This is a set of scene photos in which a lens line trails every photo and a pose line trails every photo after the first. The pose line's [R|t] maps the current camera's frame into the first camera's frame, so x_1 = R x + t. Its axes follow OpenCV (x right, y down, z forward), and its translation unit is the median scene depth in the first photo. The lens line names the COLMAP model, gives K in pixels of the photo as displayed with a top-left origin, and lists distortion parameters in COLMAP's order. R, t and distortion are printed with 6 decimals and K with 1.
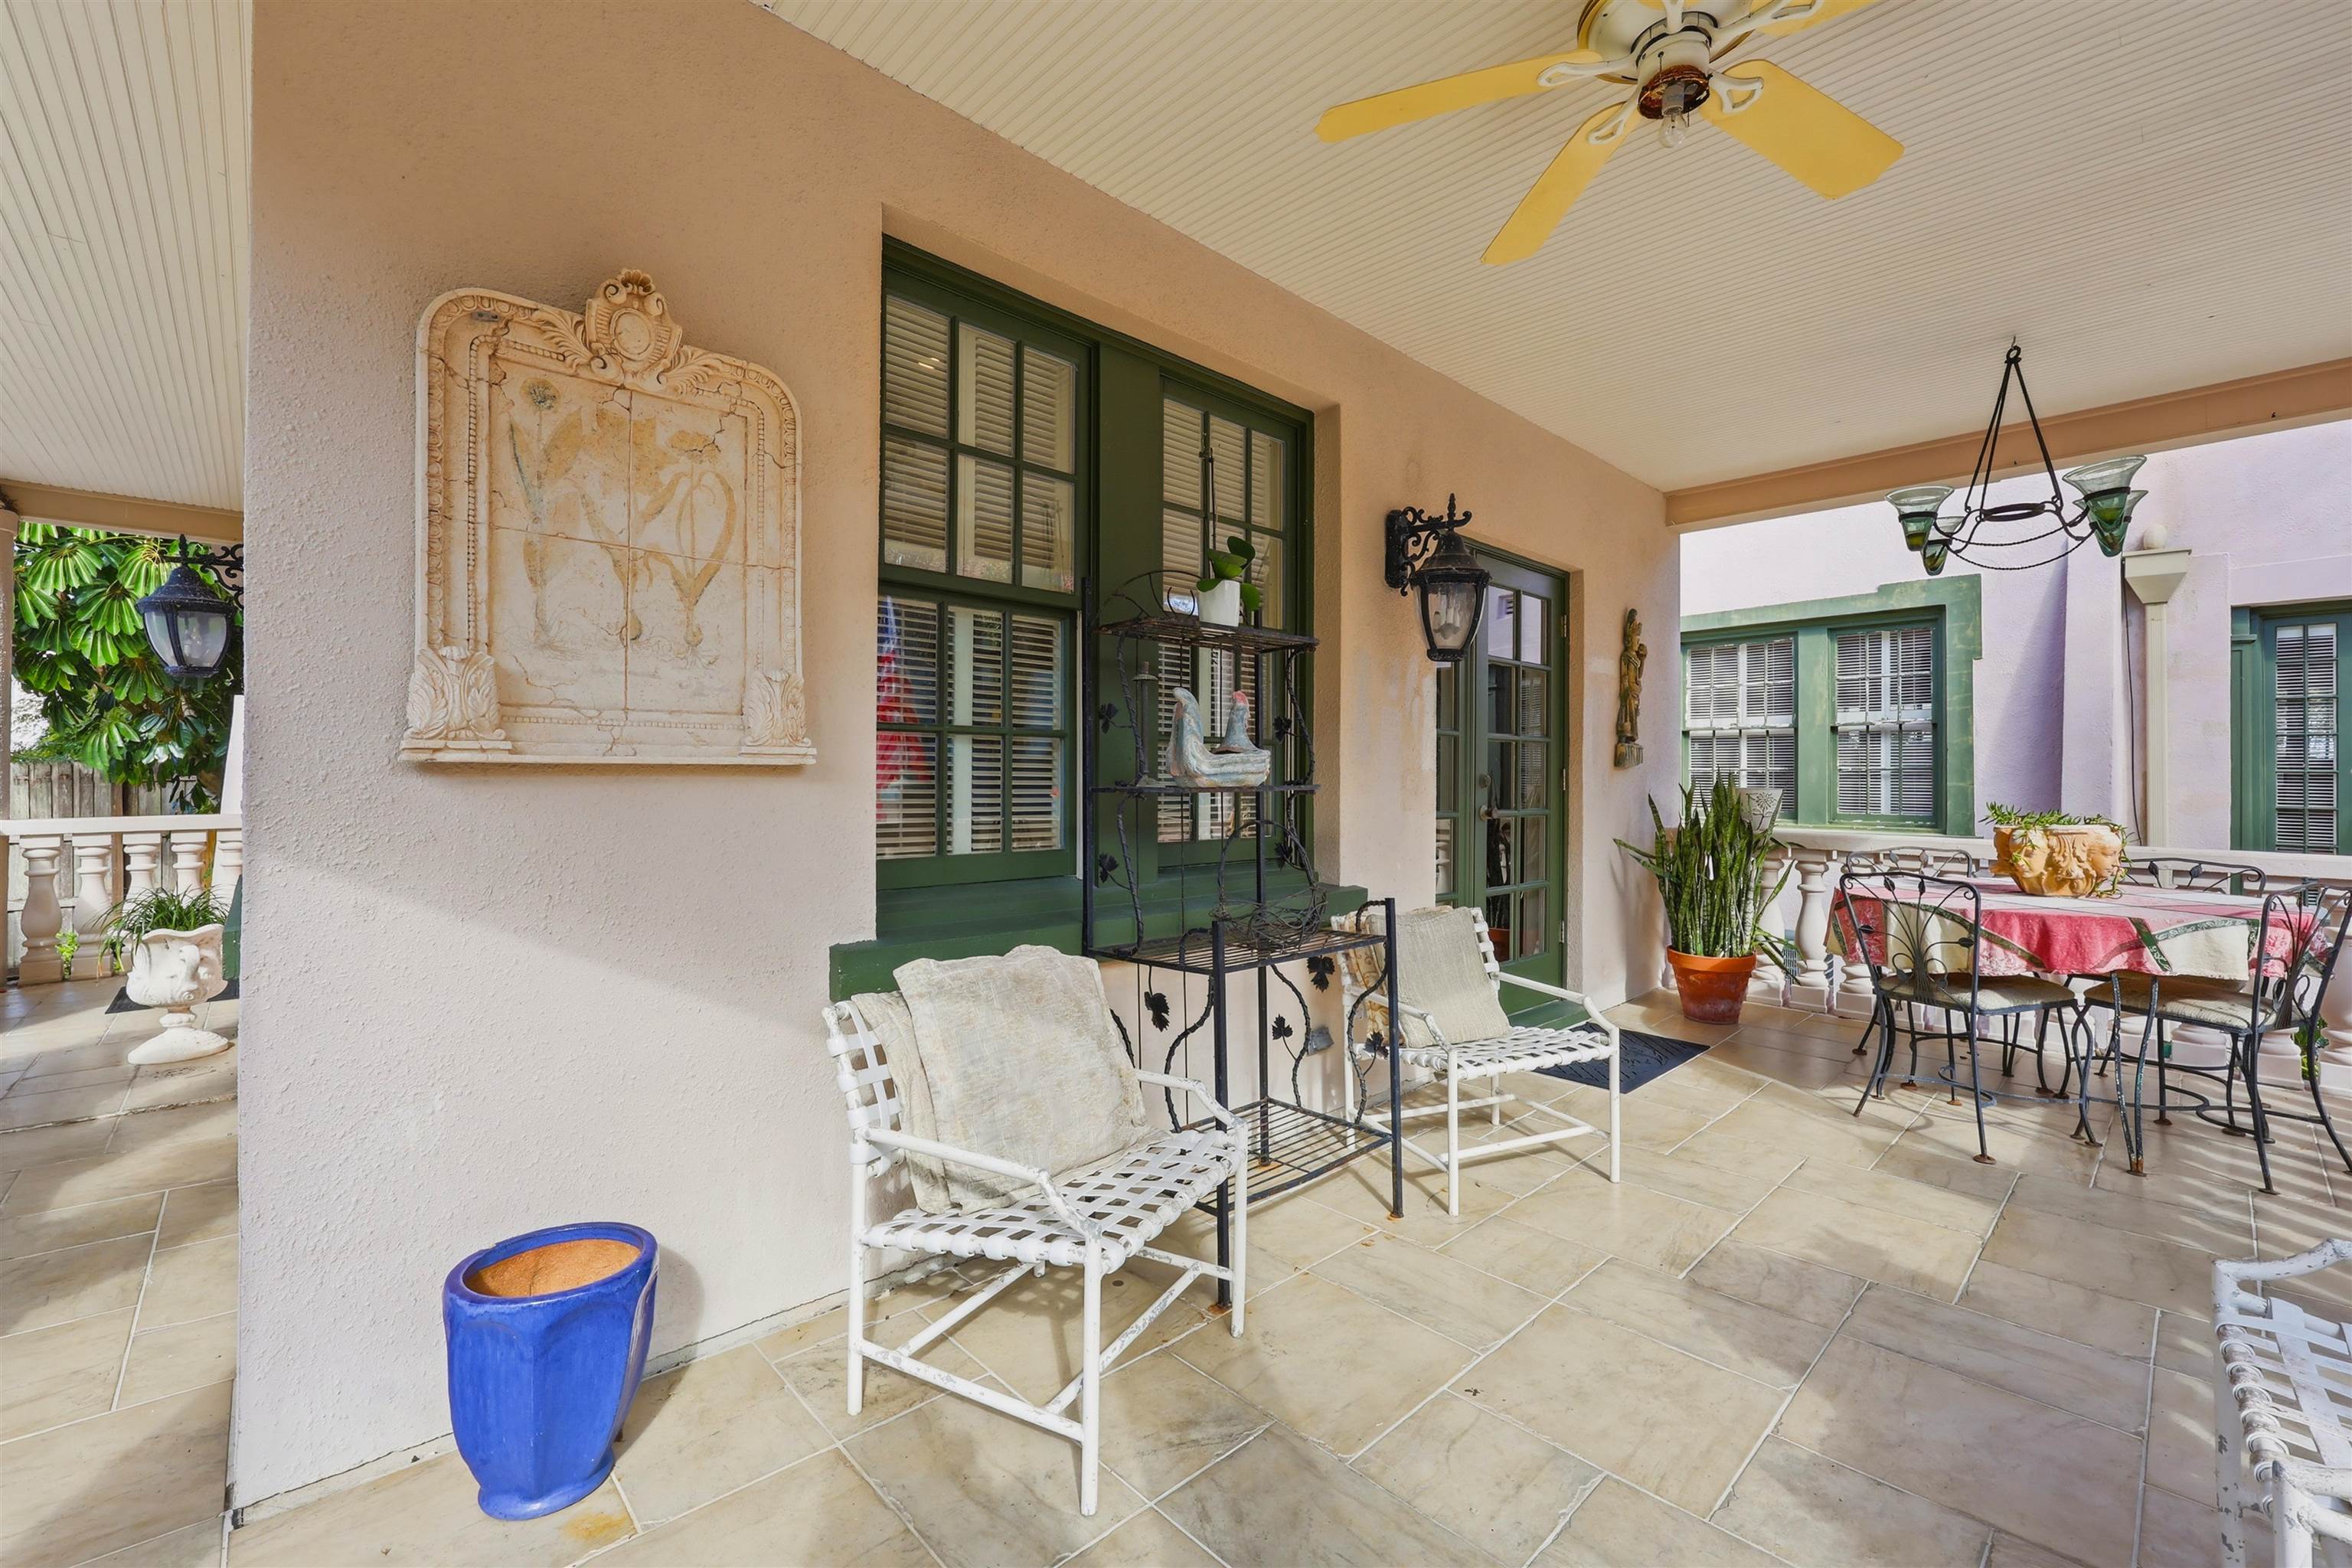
lens RADIAL K [[960.6, 0, 1159.2], [0, 960.6, 771.2], [0, 0, 1]] dist [-0.003197, 0.000318]
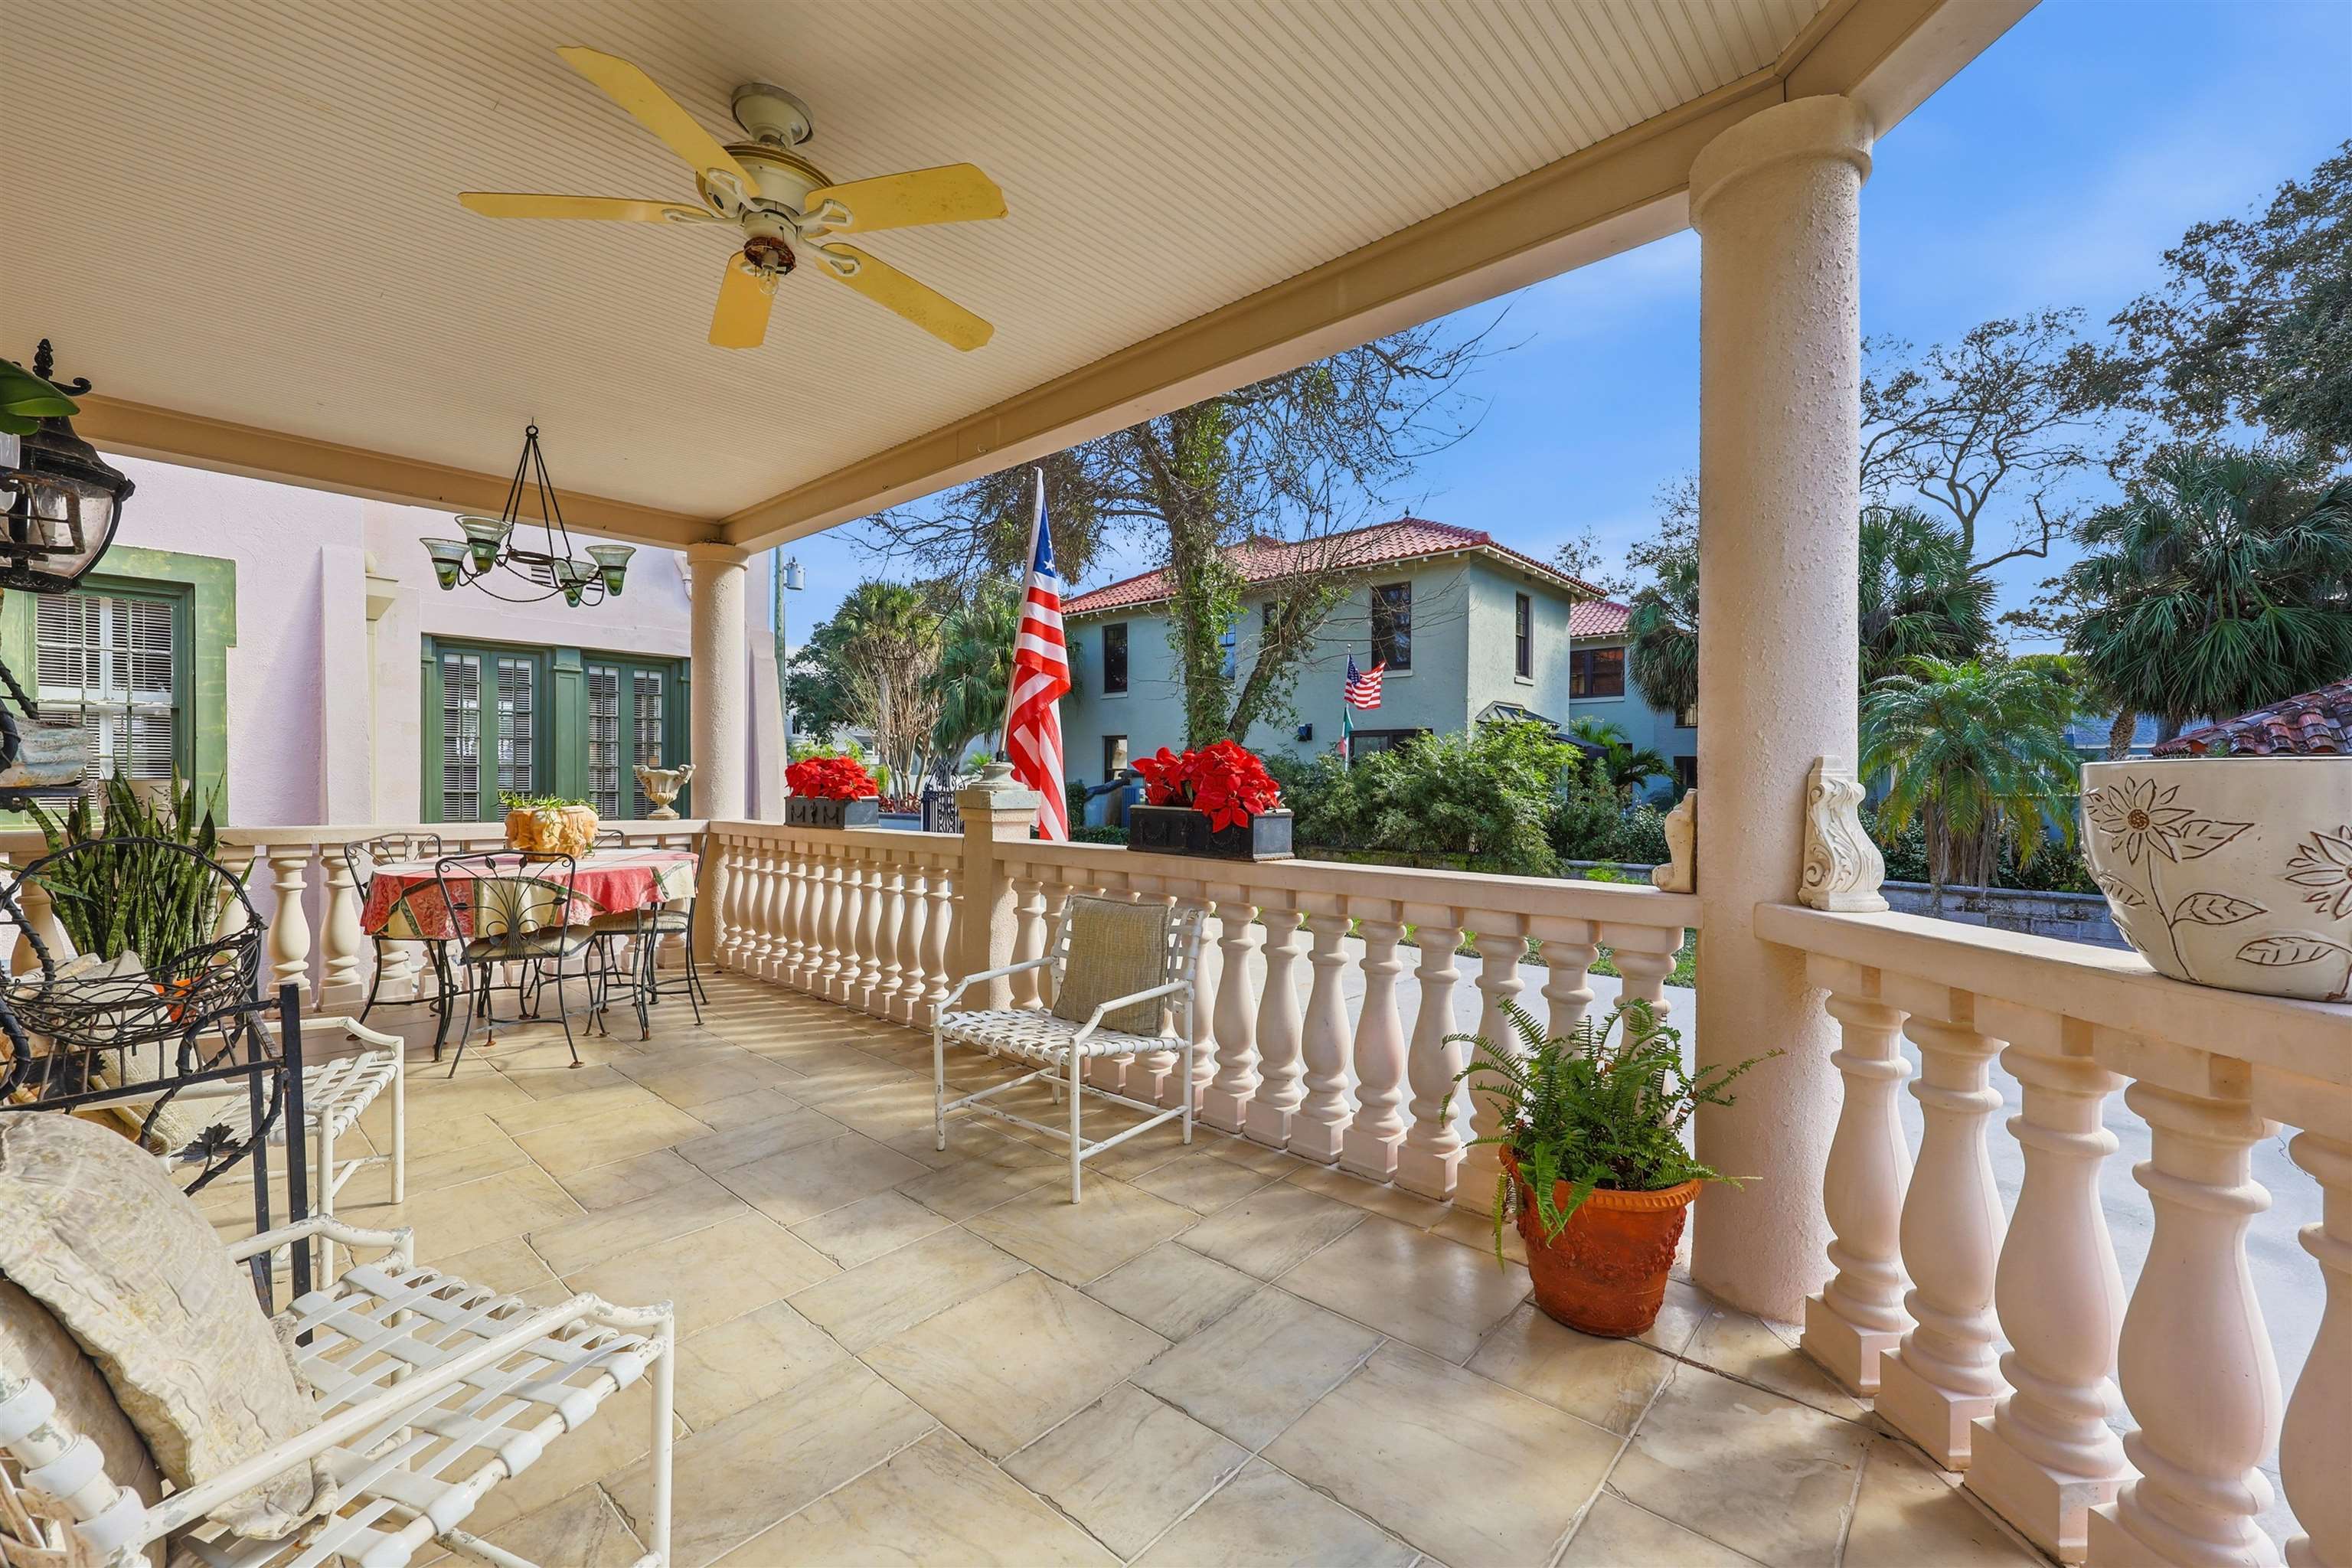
lens RADIAL K [[960.6, 0, 1160.3], [0, 960.6, 786.7], [0, 0, 1]] dist [-0.003197, 0.000318]
pose [[-0.079750, -0.013712, 0.996721, -0.426725], [-0.013038, 0.999834, 0.012712, 0.001956], [-0.996730, -0.011982, -0.079916, 0.286723]]
